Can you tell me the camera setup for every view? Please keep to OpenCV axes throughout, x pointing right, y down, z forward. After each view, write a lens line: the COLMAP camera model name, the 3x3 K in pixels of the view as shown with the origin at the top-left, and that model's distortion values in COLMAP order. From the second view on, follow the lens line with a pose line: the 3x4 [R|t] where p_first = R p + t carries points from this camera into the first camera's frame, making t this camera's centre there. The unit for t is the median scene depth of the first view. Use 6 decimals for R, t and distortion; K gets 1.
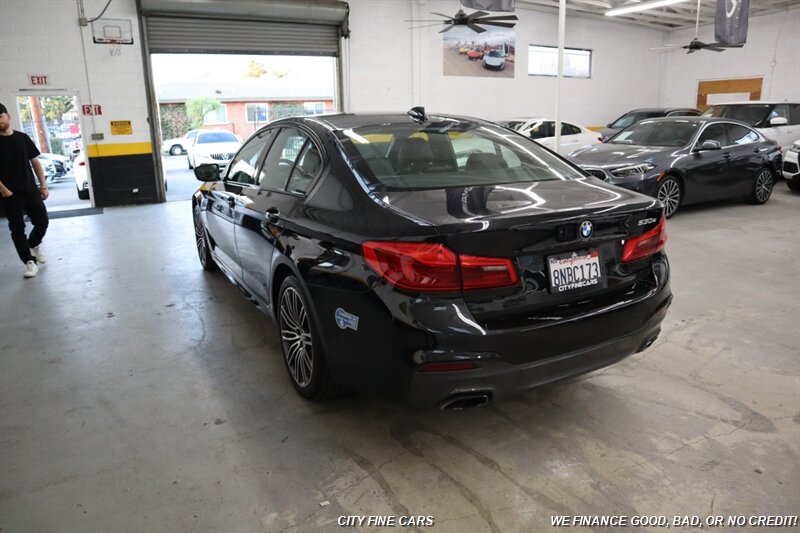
lens RADIAL K [[551.4, 0, 398.2], [0, 551.4, 269.8], [0, 0, 1]] dist [-0.117229, 0.066705]
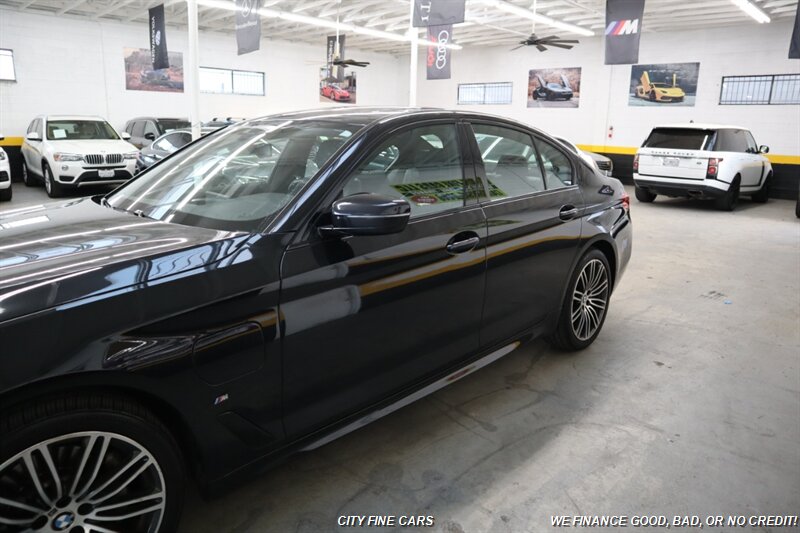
lens RADIAL K [[551.4, 0, 397.7], [0, 551.4, 266.1], [0, 0, 1]] dist [-0.117229, 0.066705]
pose [[-0.301346, -0.209972, 0.930109, -0.907644], [0.239068, 0.927658, 0.286874, -0.308578], [-0.923059, 0.308807, -0.229348, 1.283863]]
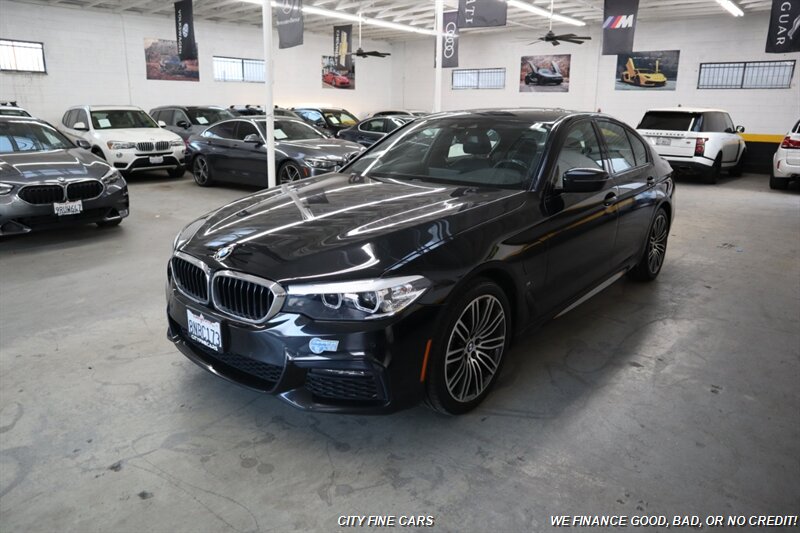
lens RADIAL K [[551.4, 0, 398.0], [0, 551.4, 265.2], [0, 0, 1]] dist [-0.117229, 0.066705]
pose [[-0.360530, -0.228389, 0.904354, -1.110876], [0.246603, 0.911721, 0.328560, -0.442926], [-0.899558, 0.341472, -0.272381, 1.718162]]
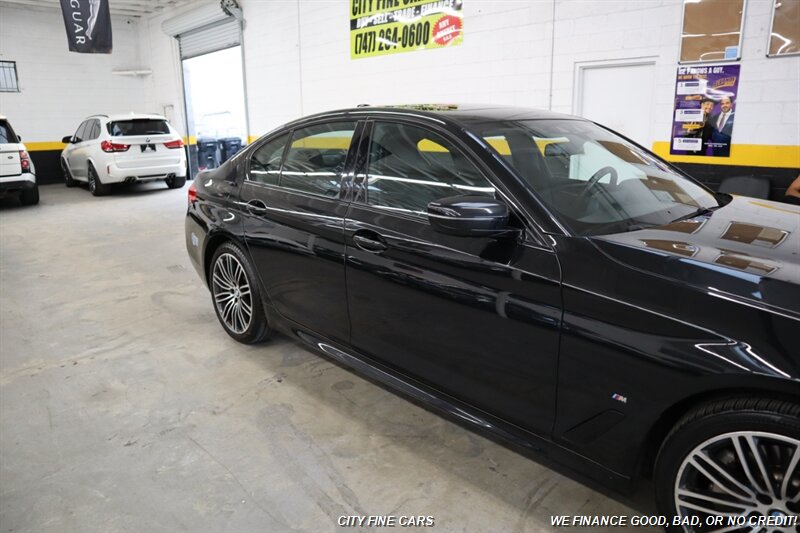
lens RADIAL K [[551.4, 0, 397.7], [0, 551.4, 266.1], [0, 0, 1]] dist [-0.117229, 0.066705]
pose [[-0.963414, 0.100085, -0.248629, 0.247591], [-0.038128, 0.867044, 0.496770, -0.500255], [0.265292, 0.488075, -0.831506, 1.851051]]
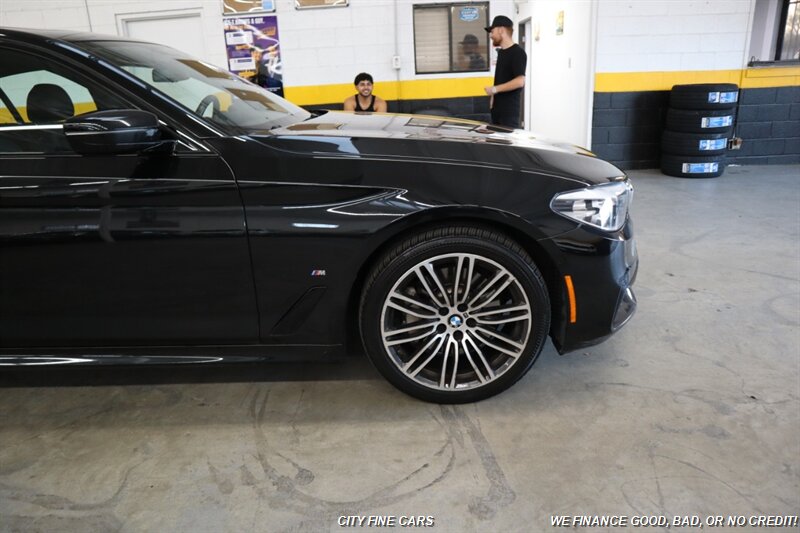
lens RADIAL K [[551.4, 0, 397.9], [0, 551.4, 266.5], [0, 0, 1]] dist [-0.117229, 0.066705]
pose [[-0.477888, 0.320083, -0.818028, 0.337250], [-0.178491, 0.876438, 0.447211, -0.426620], [0.860095, 0.359728, -0.361707, 1.818163]]
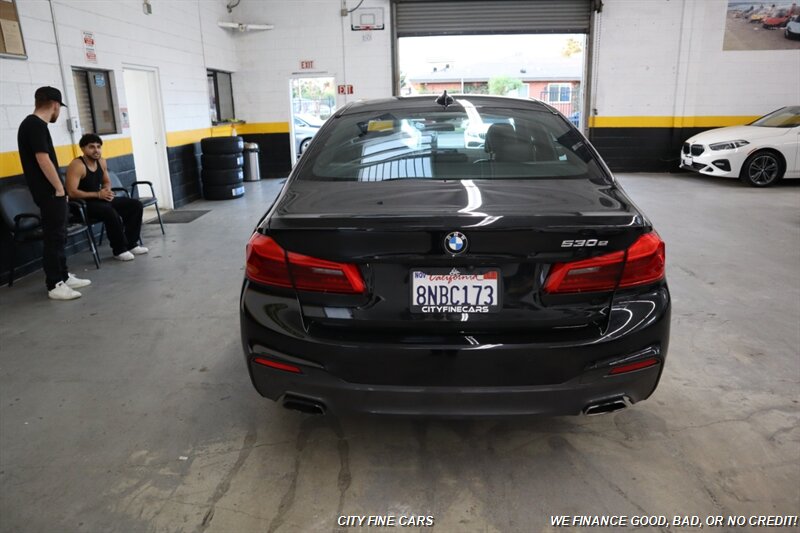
lens RADIAL K [[551.4, 0, 395.9], [0, 551.4, 269.9], [0, 0, 1]] dist [-0.117229, 0.066705]
pose [[0.848148, 0.150280, -0.507997, 0.415451], [-0.132179, 0.988624, 0.071778, -0.048574], [0.513004, 0.006268, 0.858363, 0.156380]]
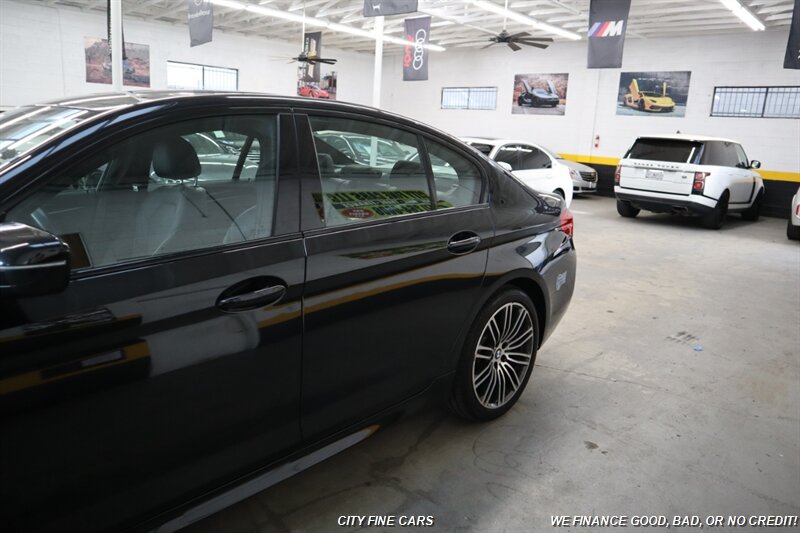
lens RADIAL K [[551.4, 0, 398.1], [0, 551.4, 267.0], [0, 0, 1]] dist [-0.117229, 0.066705]
pose [[-0.305011, -0.212421, 0.928356, -0.742654], [0.209581, 0.935938, 0.283013, -0.245268], [-0.929001, 0.280889, -0.240952, 1.048729]]
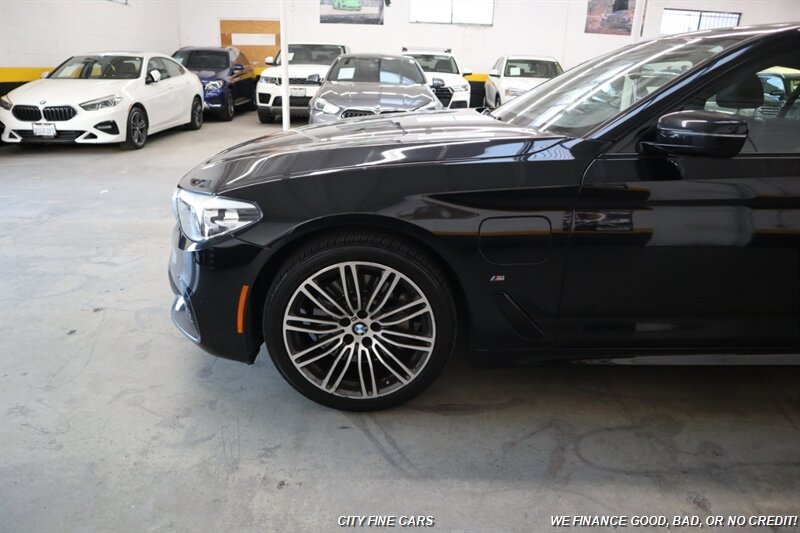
lens RADIAL K [[551.4, 0, 400.3], [0, 551.4, 269.1], [0, 0, 1]] dist [-0.117229, 0.066705]
pose [[0.455418, -0.272091, 0.847680, -0.933544], [0.195178, 0.959503, 0.203124, -0.241498], [-0.868620, 0.072942, 0.490081, 1.182005]]
